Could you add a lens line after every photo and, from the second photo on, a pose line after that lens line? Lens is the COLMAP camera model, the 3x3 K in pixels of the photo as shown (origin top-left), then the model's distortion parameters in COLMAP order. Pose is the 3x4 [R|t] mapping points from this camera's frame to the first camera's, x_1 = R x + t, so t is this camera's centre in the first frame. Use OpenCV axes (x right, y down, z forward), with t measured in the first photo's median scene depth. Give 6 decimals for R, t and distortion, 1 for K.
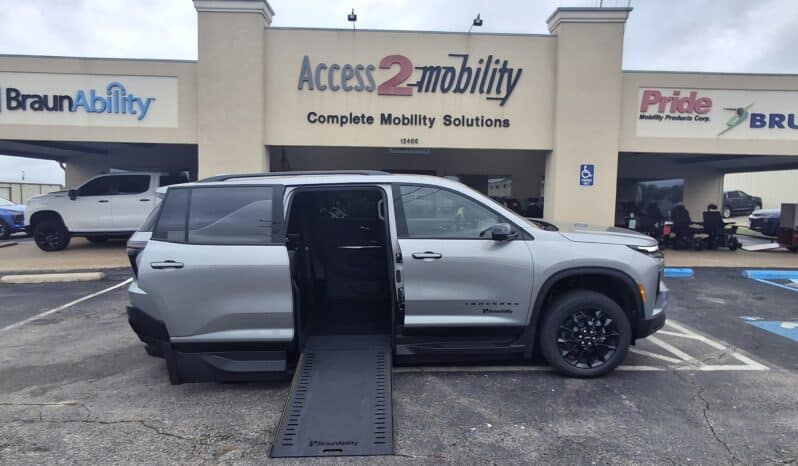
lens RADIAL K [[471.1, 0, 394.3], [0, 471.1, 230.6], [0, 0, 1]] dist [0.008678, 0.004244]
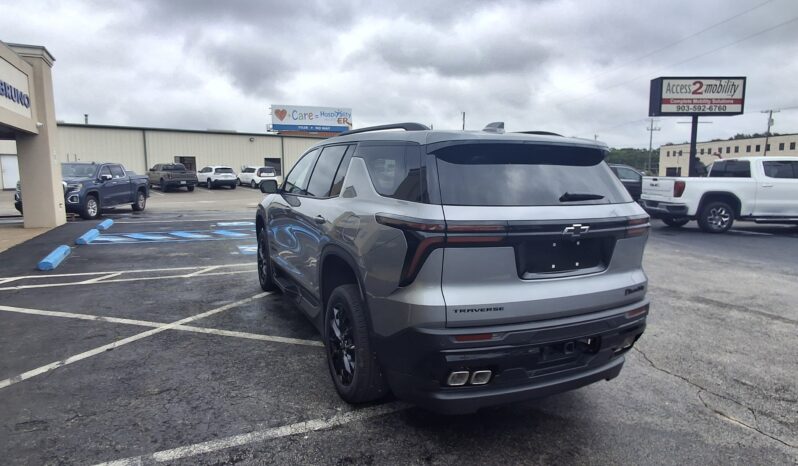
lens RADIAL K [[468.2, 0, 393.0], [0, 468.2, 232.1], [0, 0, 1]] dist [0.008652, 0.004274]
pose [[-0.404583, -0.128387, 0.905444, -0.451599], [0.072587, 0.982464, 0.171743, -0.052575], [-0.911616, 0.135208, -0.388169, 0.703249]]
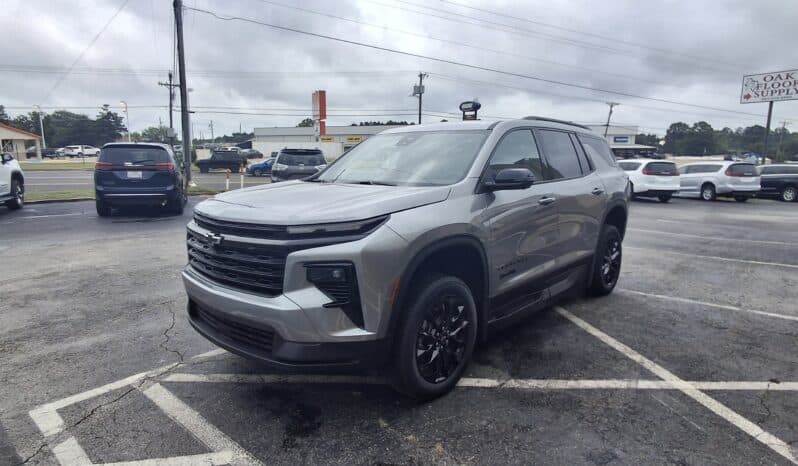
lens RADIAL K [[468.2, 0, 393.0], [0, 468.2, 232.1], [0, 0, 1]] dist [0.008652, 0.004274]
pose [[-0.689331, 0.116307, -0.715049, 0.401515], [-0.066964, 0.972573, 0.222750, -0.054984], [0.721345, 0.201431, -0.662637, 0.787495]]
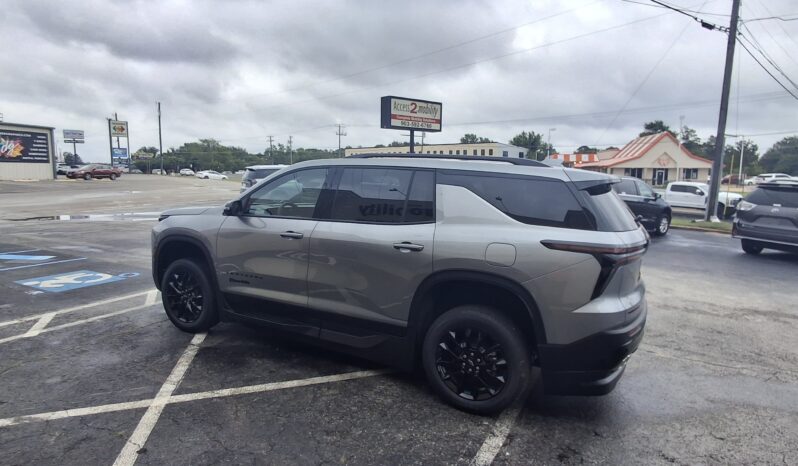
lens RADIAL K [[468.2, 0, 393.0], [0, 468.2, 232.1], [0, 0, 1]] dist [0.008652, 0.004274]
pose [[-0.865673, -0.090068, 0.492440, -0.262096], [0.015828, 0.978266, 0.206751, -0.090054], [-0.500359, 0.186773, -0.845433, 0.924582]]
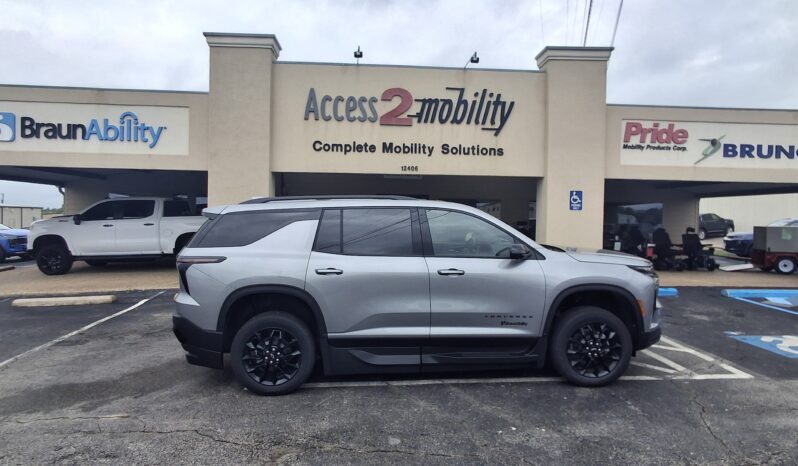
lens RADIAL K [[468.2, 0, 393.0], [0, 468.2, 232.1], [0, 0, 1]] dist [0.008652, 0.004274]
pose [[0.999410, -0.002346, 0.034271, -0.041976], [0.003844, 0.999037, -0.043708, -0.001451], [-0.034136, 0.043814, 0.998456, -0.040976]]
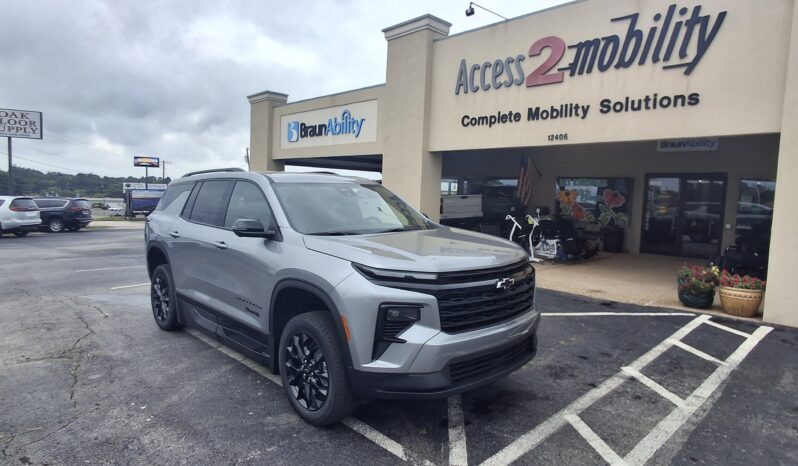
lens RADIAL K [[468.2, 0, 393.0], [0, 468.2, 232.1], [0, 0, 1]] dist [0.008652, 0.004274]
pose [[0.671871, 0.071396, -0.737219, 0.462948], [-0.081684, 0.996414, 0.022053, -0.017467], [0.736150, 0.045402, 0.675294, 0.236683]]
